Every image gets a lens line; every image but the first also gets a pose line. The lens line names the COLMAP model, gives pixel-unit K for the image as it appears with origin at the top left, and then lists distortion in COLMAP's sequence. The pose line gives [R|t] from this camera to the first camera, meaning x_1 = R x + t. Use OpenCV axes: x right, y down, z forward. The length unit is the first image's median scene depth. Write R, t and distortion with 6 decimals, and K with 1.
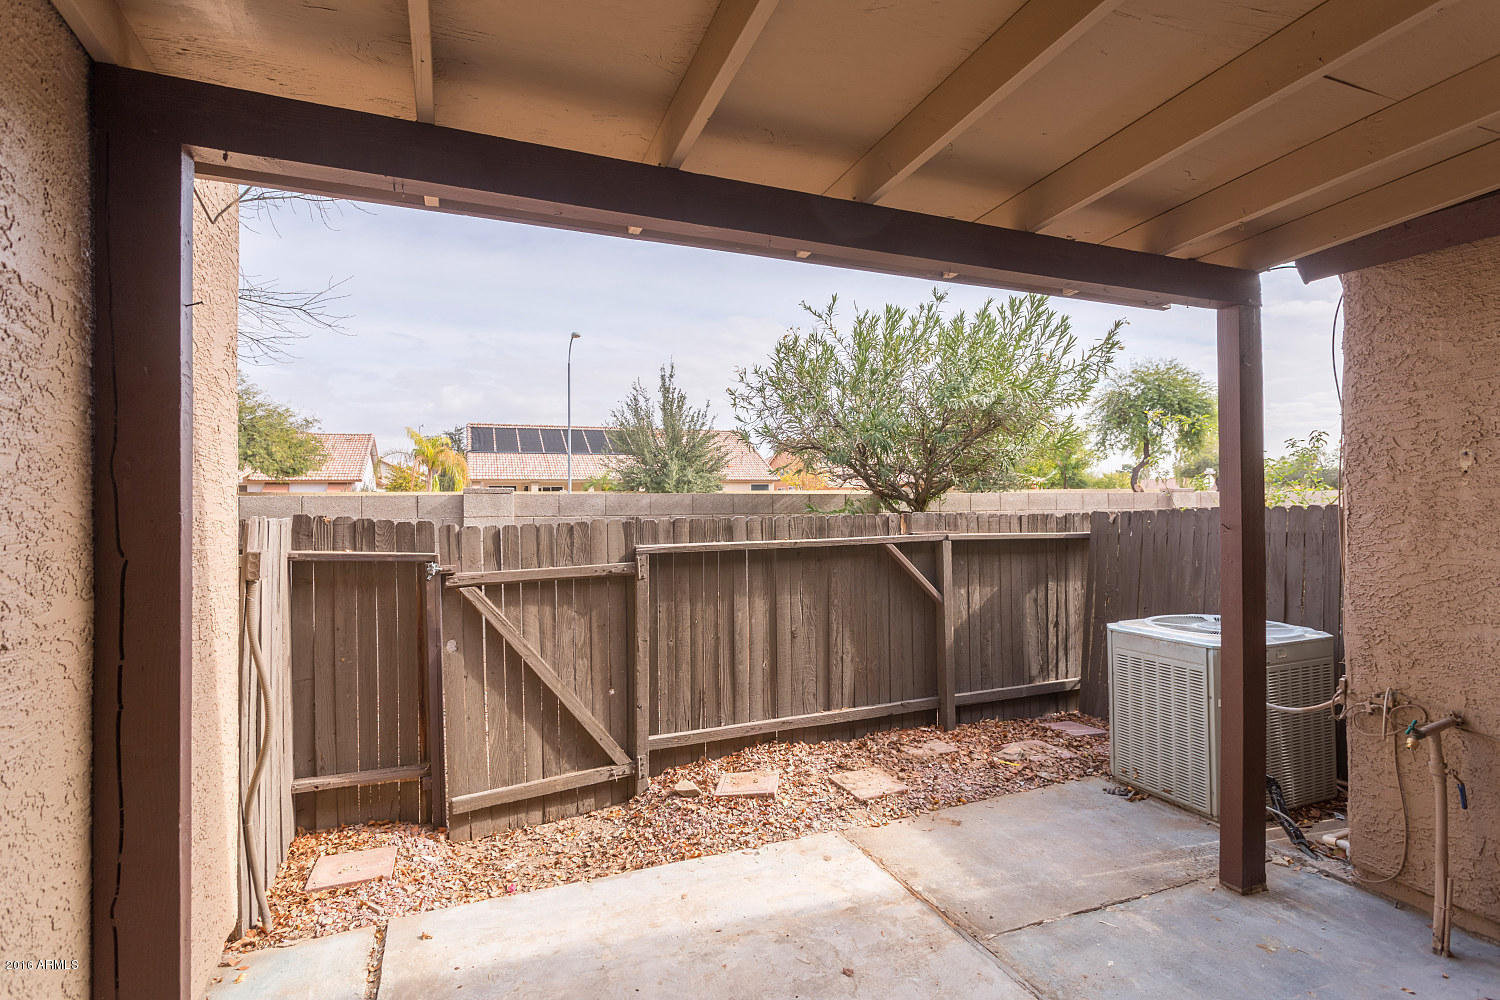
lens RADIAL K [[749.8, 0, 750.0], [0, 749.8, 500.0], [0, 0, 1]] dist [-0.006203, -0.001067]
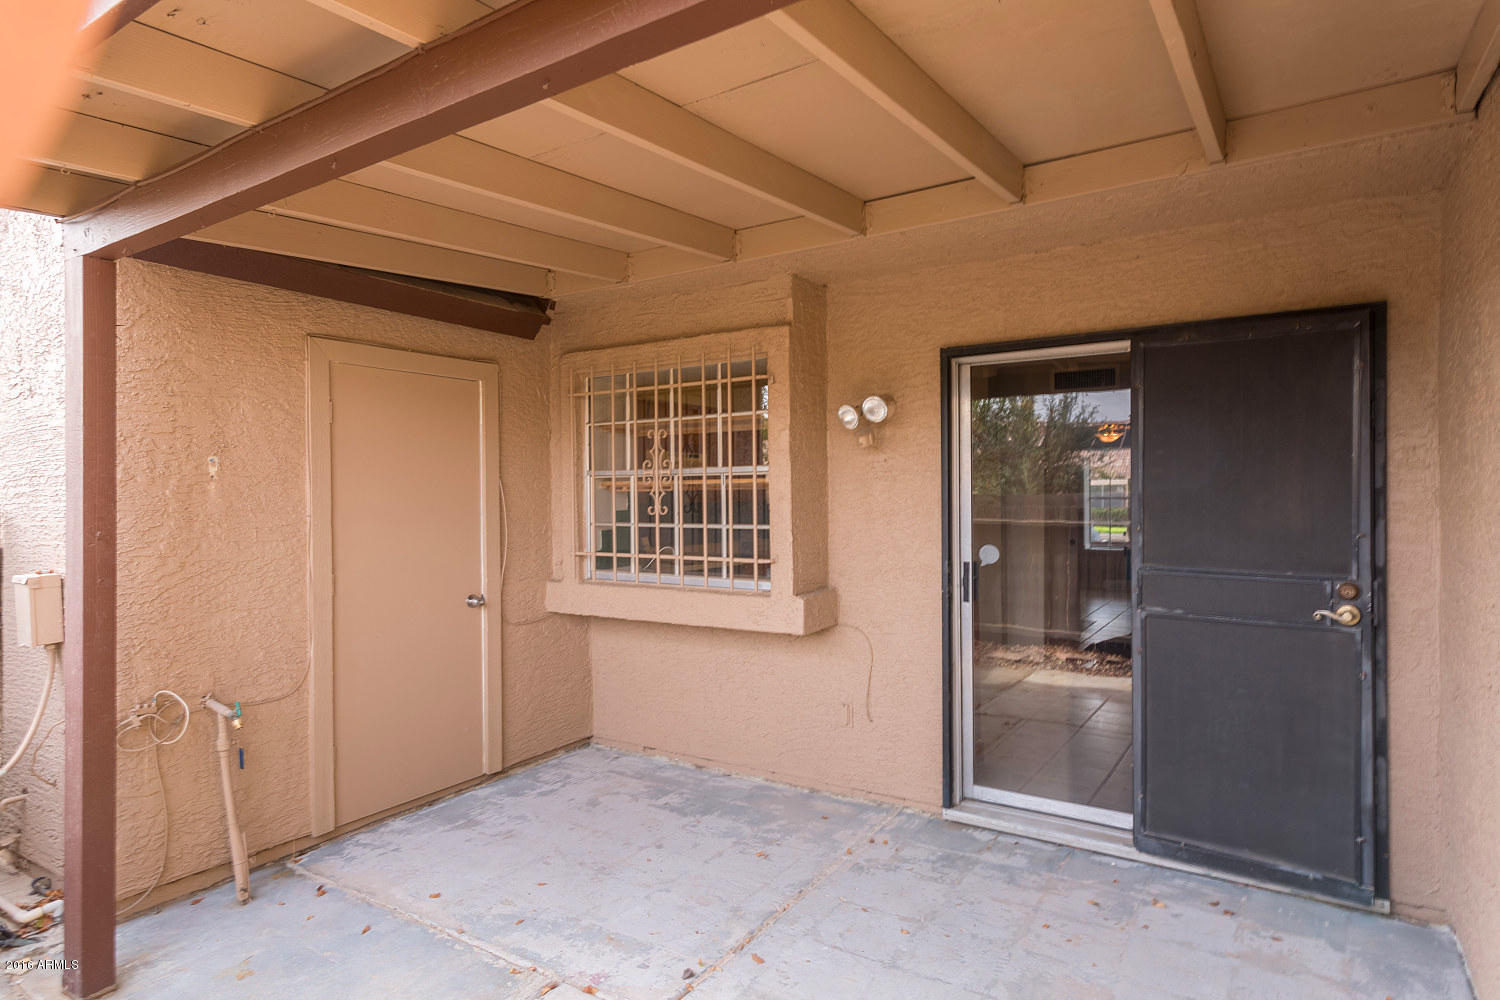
lens RADIAL K [[829.9, 0, 750.0], [0, 829.9, 500.0], [0, 0, 1]] dist [0.001519, 0.000510]
pose [[-0.573736, 0.004125, 0.819030, -0.507420], [0.010970, 0.999936, 0.002648, 0.002461], [-0.818967, 0.010504, -0.573745, 1.006000]]
